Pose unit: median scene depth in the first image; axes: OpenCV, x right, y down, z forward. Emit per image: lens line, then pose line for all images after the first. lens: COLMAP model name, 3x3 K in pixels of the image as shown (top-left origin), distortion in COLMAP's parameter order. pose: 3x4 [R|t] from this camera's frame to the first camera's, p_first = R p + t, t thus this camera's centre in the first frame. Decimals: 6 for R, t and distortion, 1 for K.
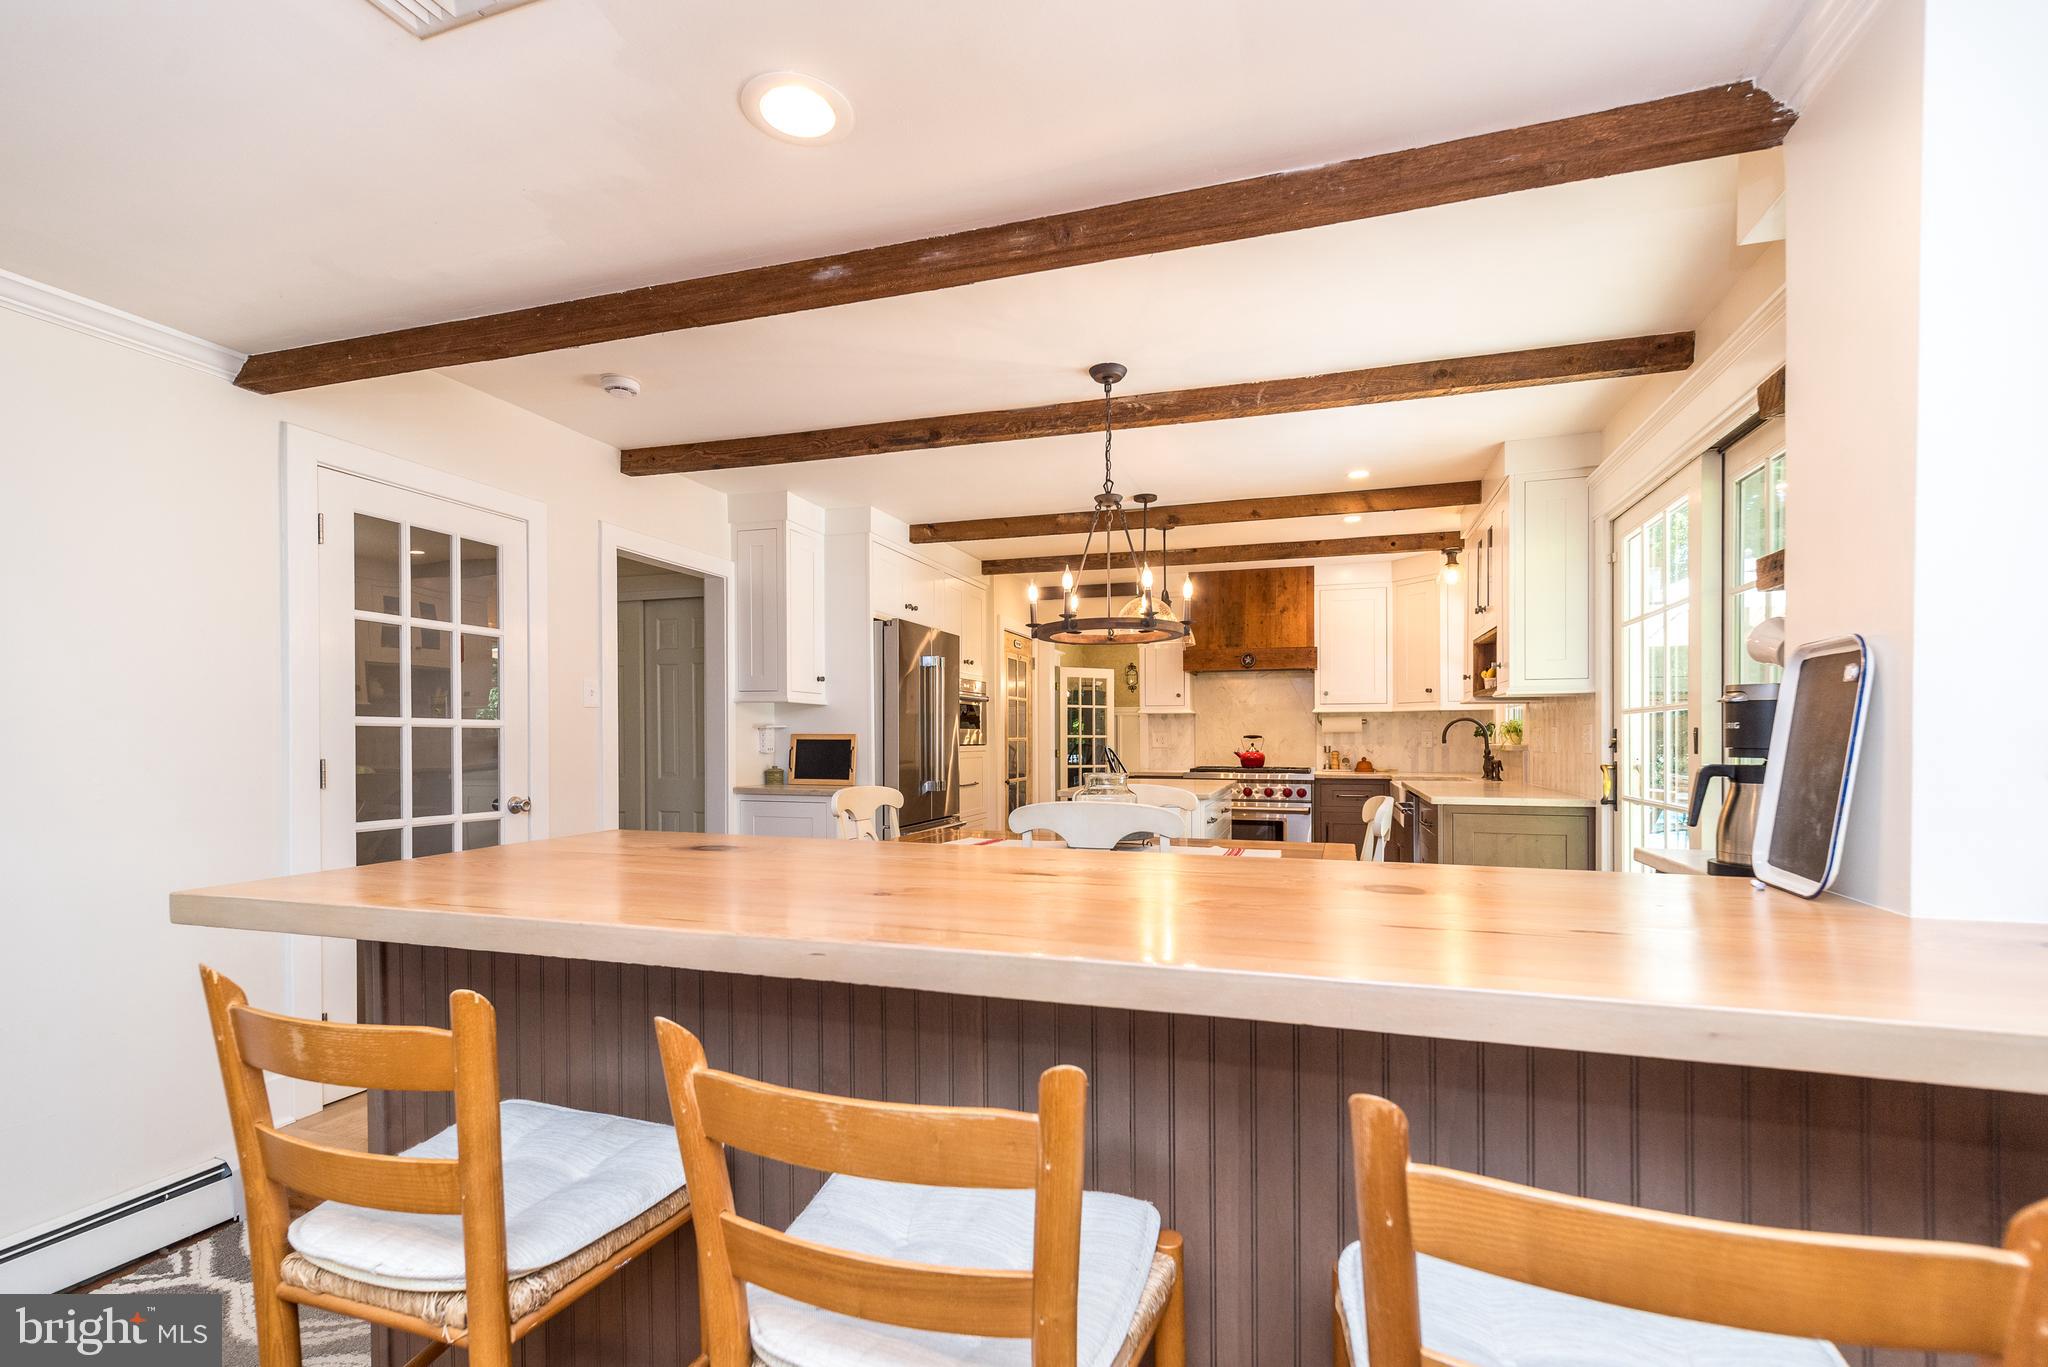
lens RADIAL K [[901.1, 0, 1012.3], [0, 901.1, 792.9], [0, 0, 1]] dist [0.009802, -0.000416]
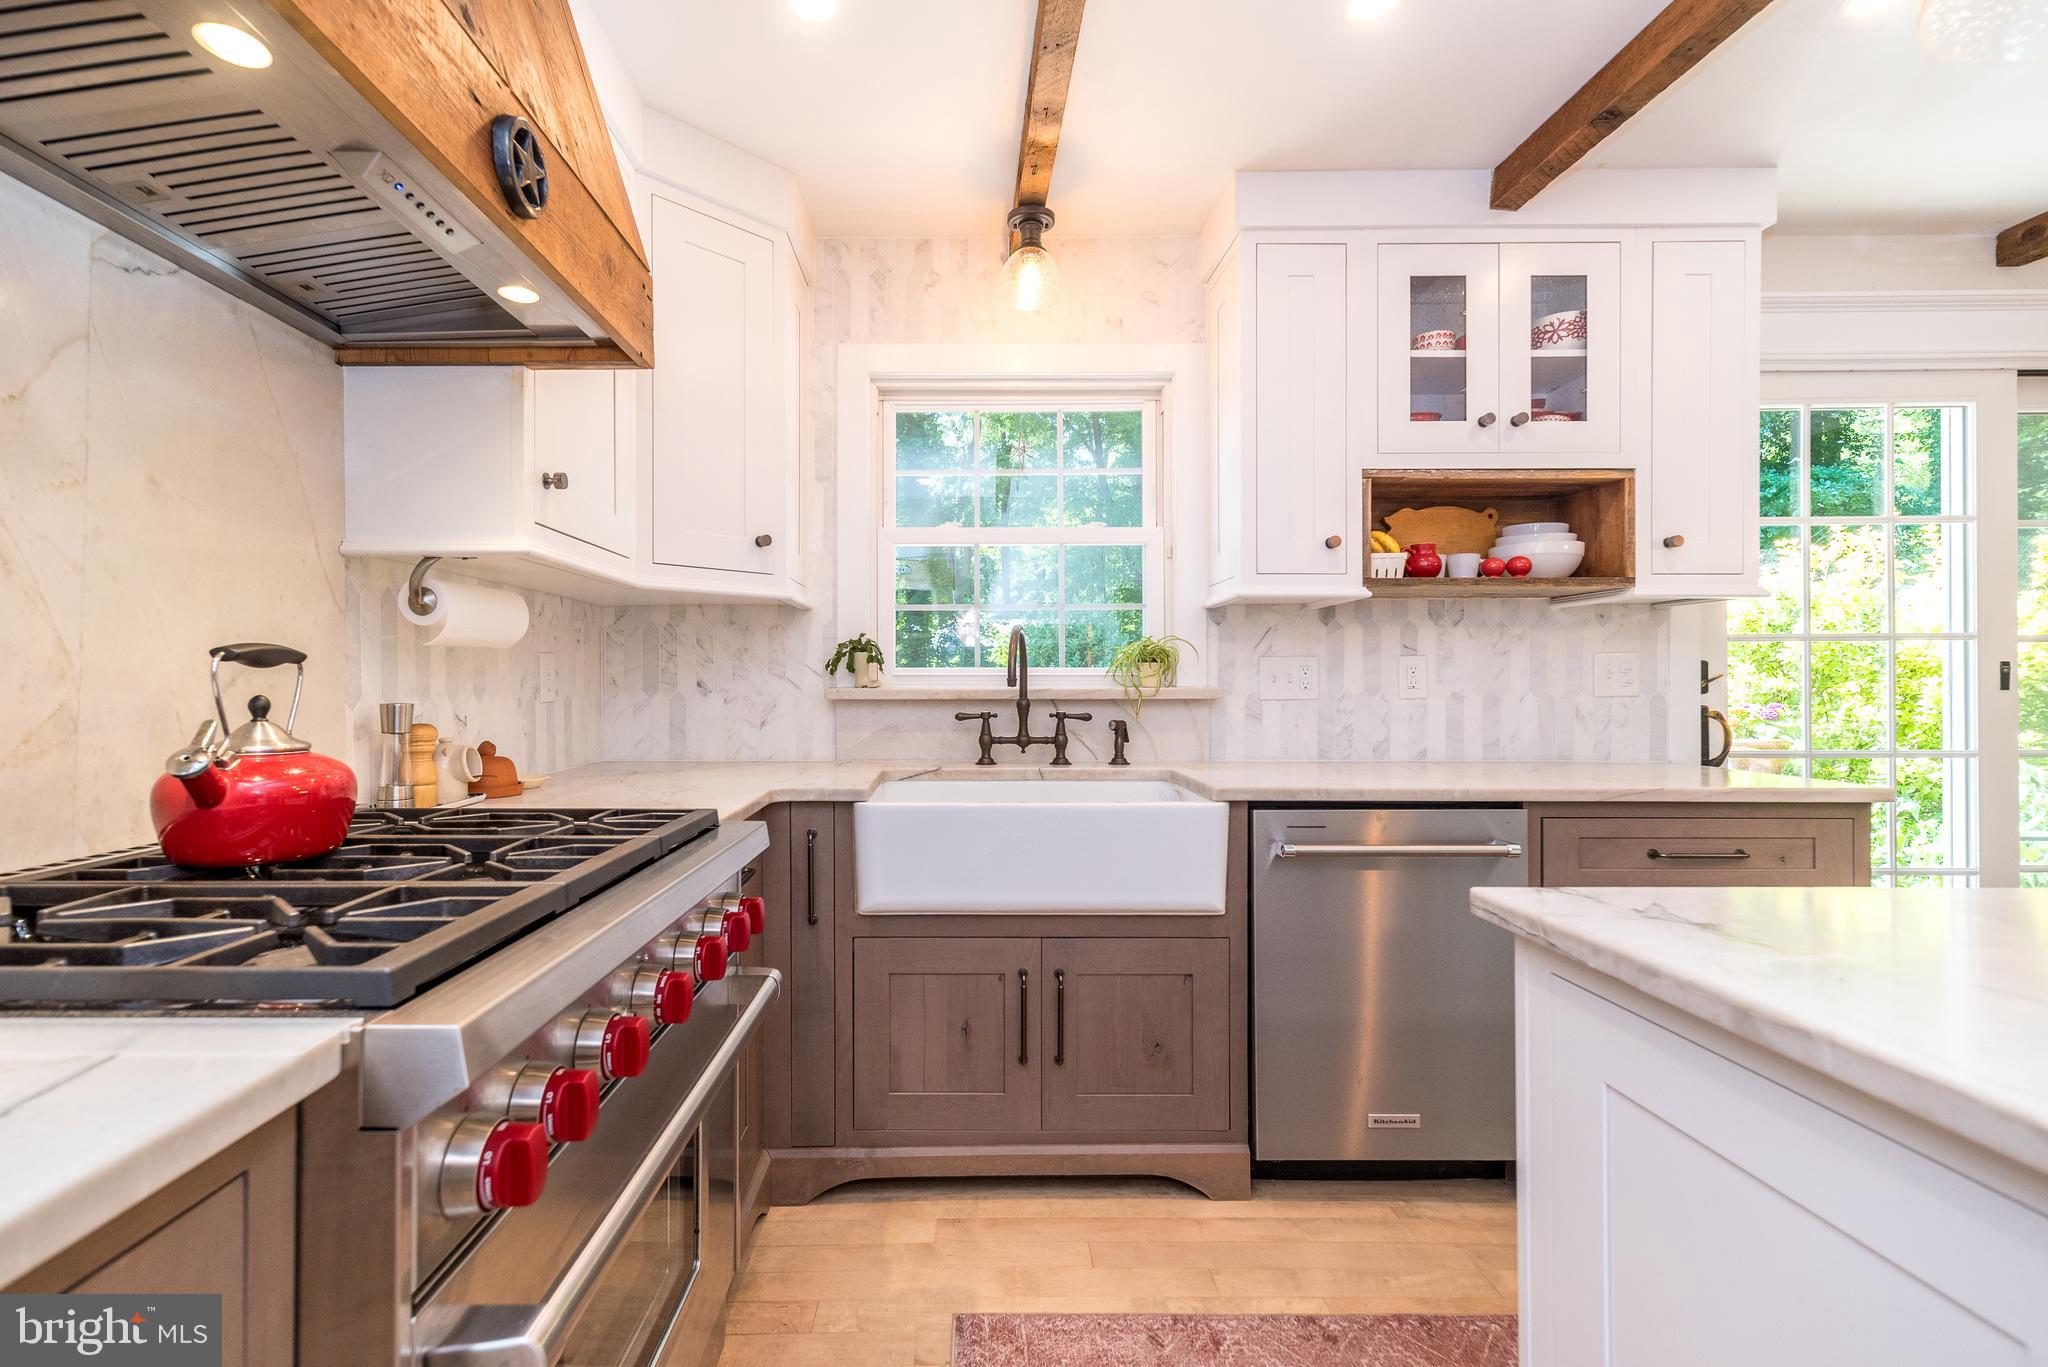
lens RADIAL K [[901.1, 0, 968.0], [0, 901.1, 670.2], [0, 0, 1]] dist [0.009802, -0.000416]
pose [[-0.321603, 0.010995, 0.946811, 0.093633], [0.059170, 0.998212, 0.008506, -0.058521], [-0.945024, 0.058759, -0.321679, 1.007505]]
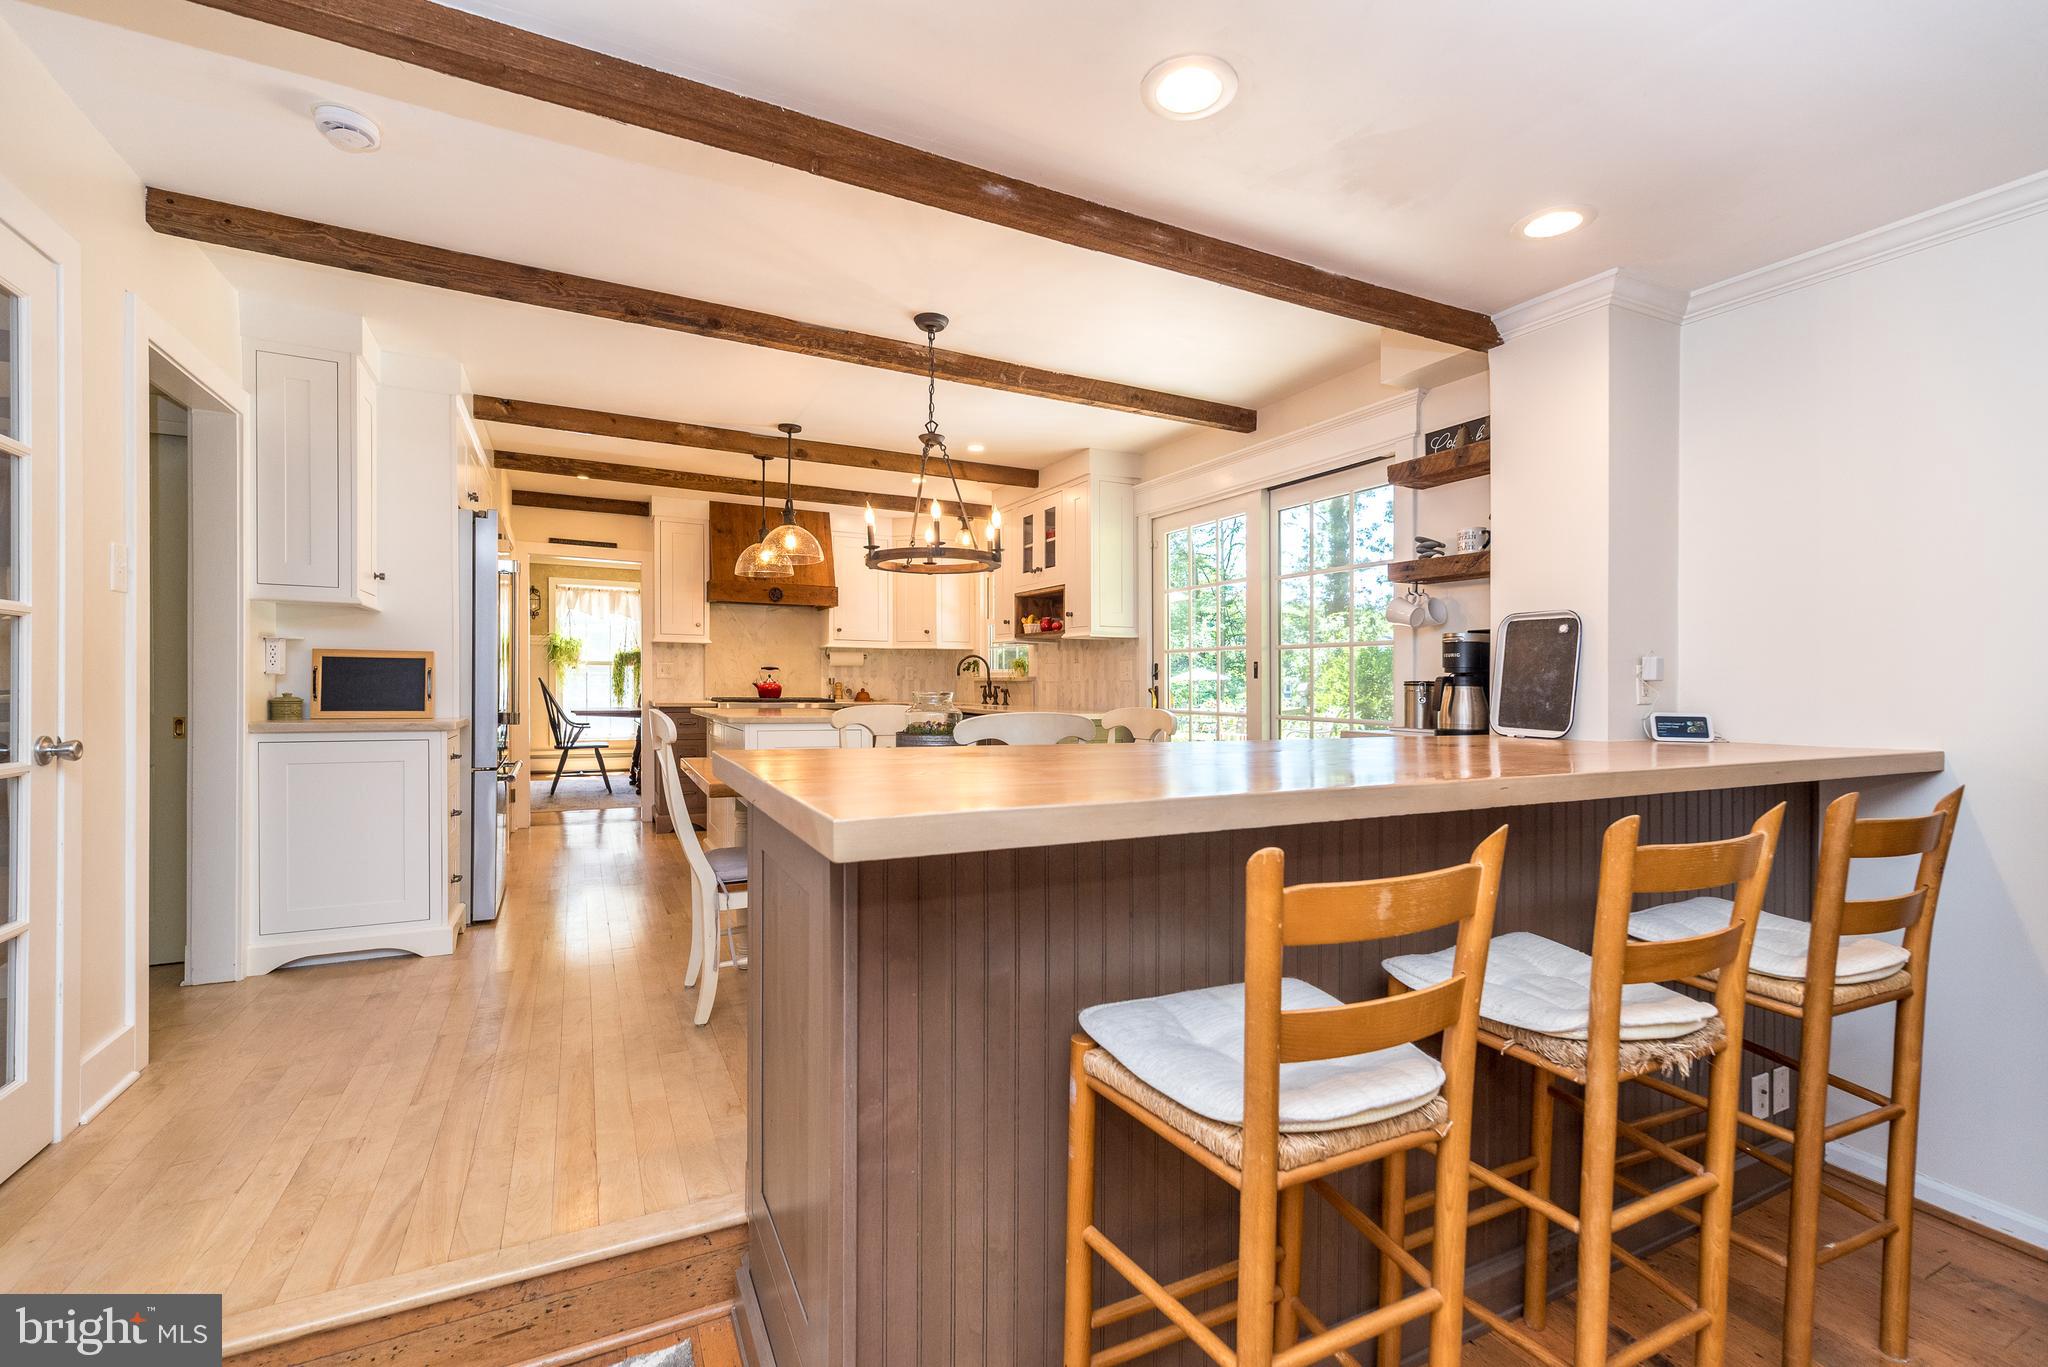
lens RADIAL K [[901.1, 0, 1005.5], [0, 901.1, 716.0], [0, 0, 1]] dist [0.009802, -0.000416]
pose [[0.710027, -0.018024, 0.703944, -0.289820], [0.032125, 0.999461, -0.006811, 0.008168], [-0.703441, 0.027450, 0.710223, 0.086574]]
